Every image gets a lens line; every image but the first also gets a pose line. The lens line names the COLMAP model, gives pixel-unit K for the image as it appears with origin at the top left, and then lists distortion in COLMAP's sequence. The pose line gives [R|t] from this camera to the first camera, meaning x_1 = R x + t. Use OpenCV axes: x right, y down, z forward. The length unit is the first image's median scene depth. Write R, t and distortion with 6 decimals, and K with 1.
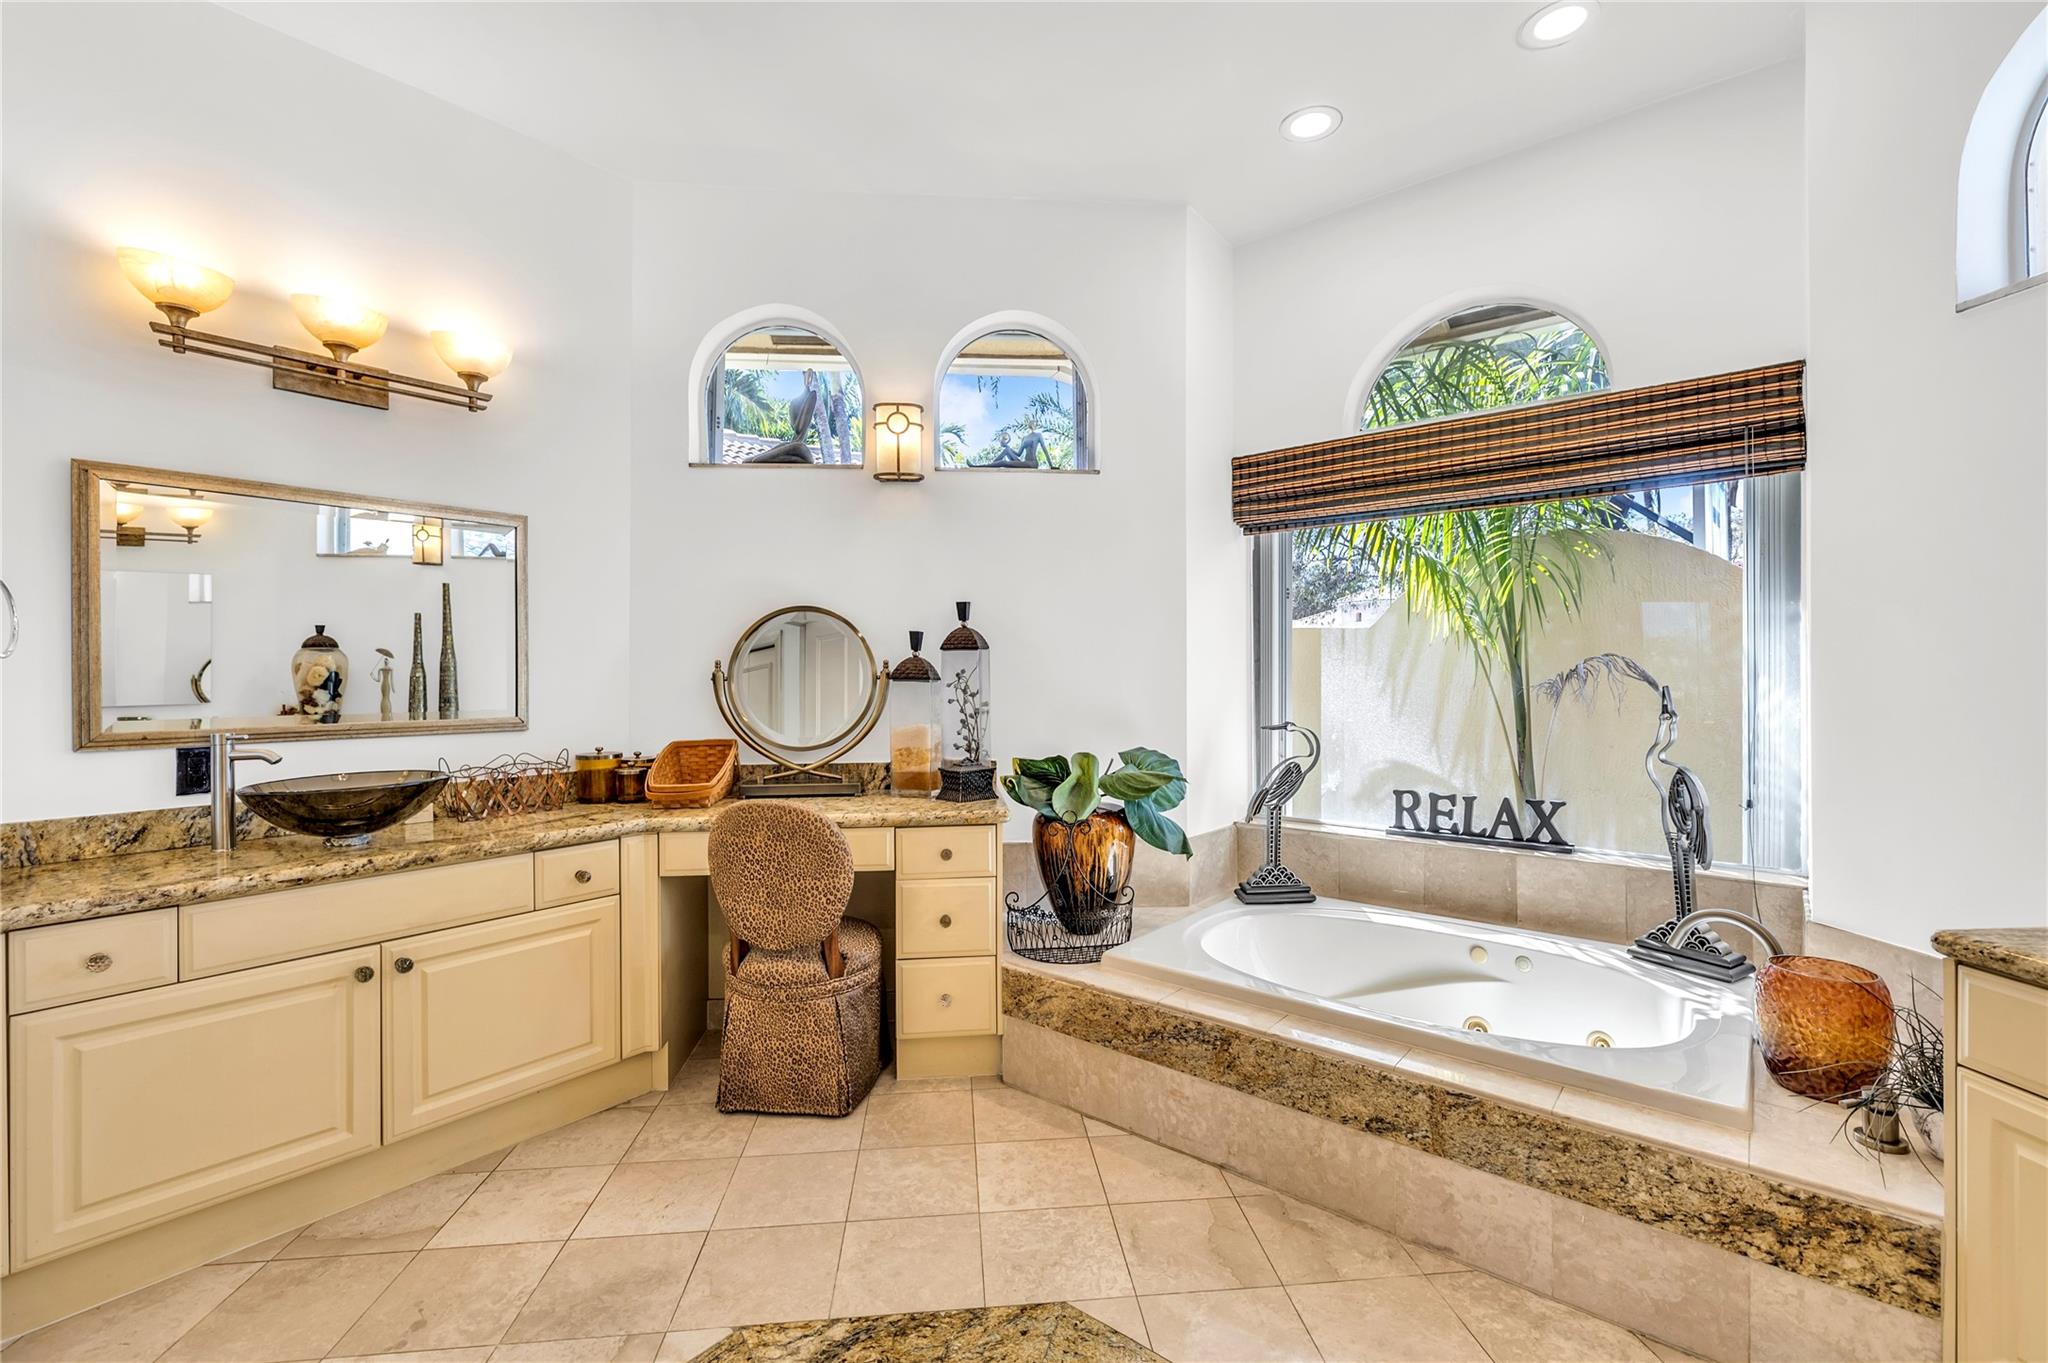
lens RADIAL K [[881.9, 0, 1025.3], [0, 881.9, 673.6], [0, 0, 1]] dist [-0.002323, 0.000977]
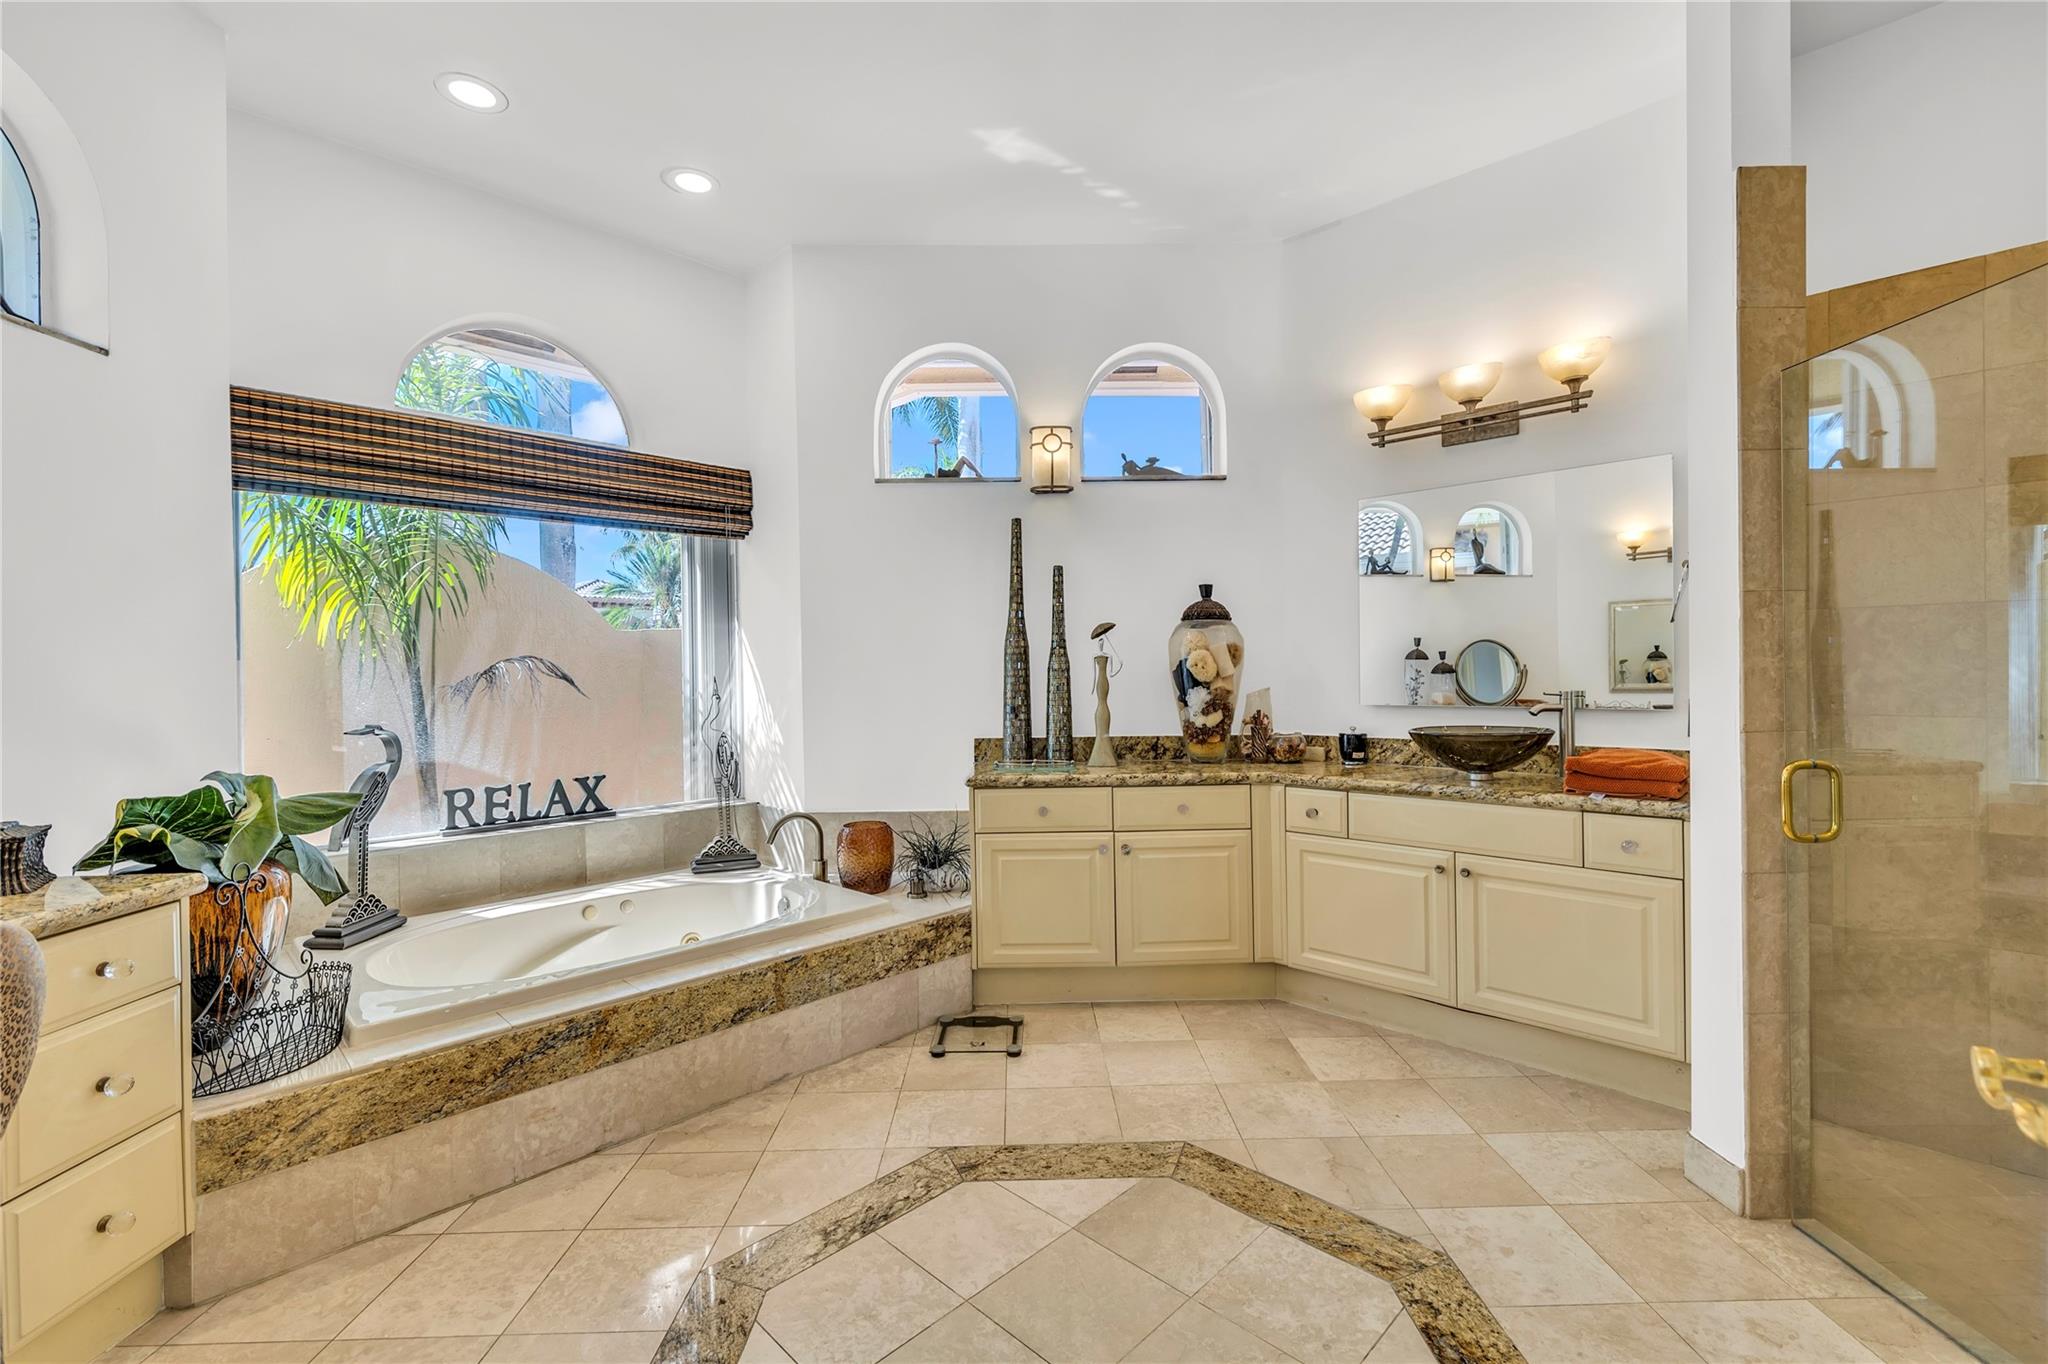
lens RADIAL K [[881.9, 0, 1032.4], [0, 881.9, 678.1], [0, 0, 1]] dist [-0.002323, 0.000977]
pose [[0.075978, -0.001271, 0.997109, -0.597896], [0.018048, 0.999837, -0.000101, 0.023862], [-0.996946, 0.018004, 0.075988, 0.339078]]
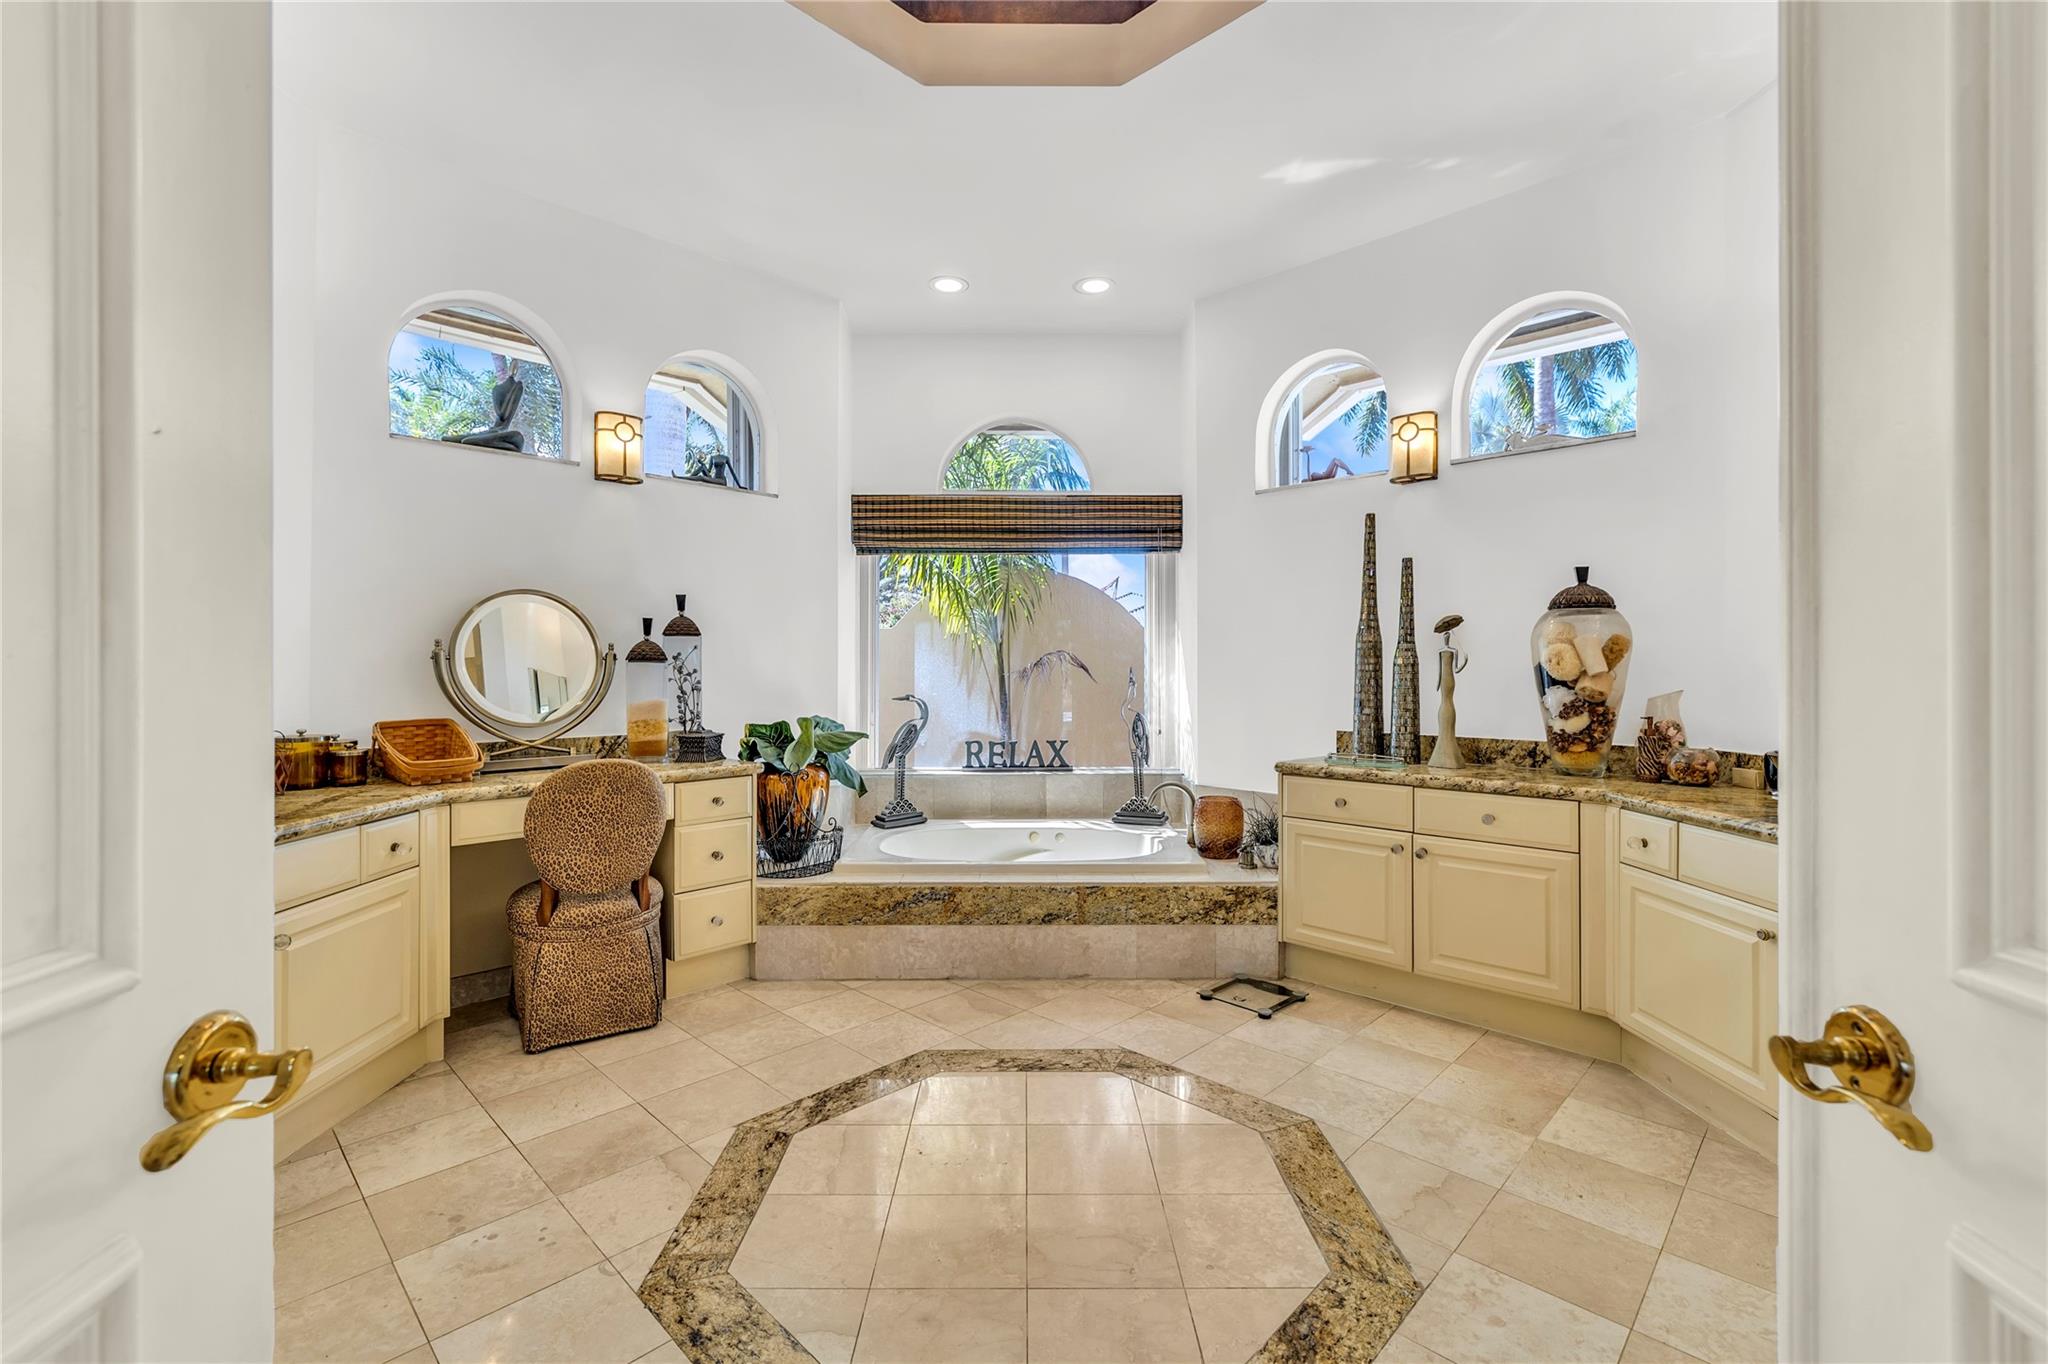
lens RADIAL K [[881.9, 0, 1019.0], [0, 881.9, 670.5], [0, 0, 1]] dist [-0.002323, 0.000977]
pose [[0.765682, 0.004808, 0.643202, -0.539240], [-0.001628, 0.999983, -0.005538, 0.027976], [-0.643218, 0.003194, 0.765677, -0.201355]]
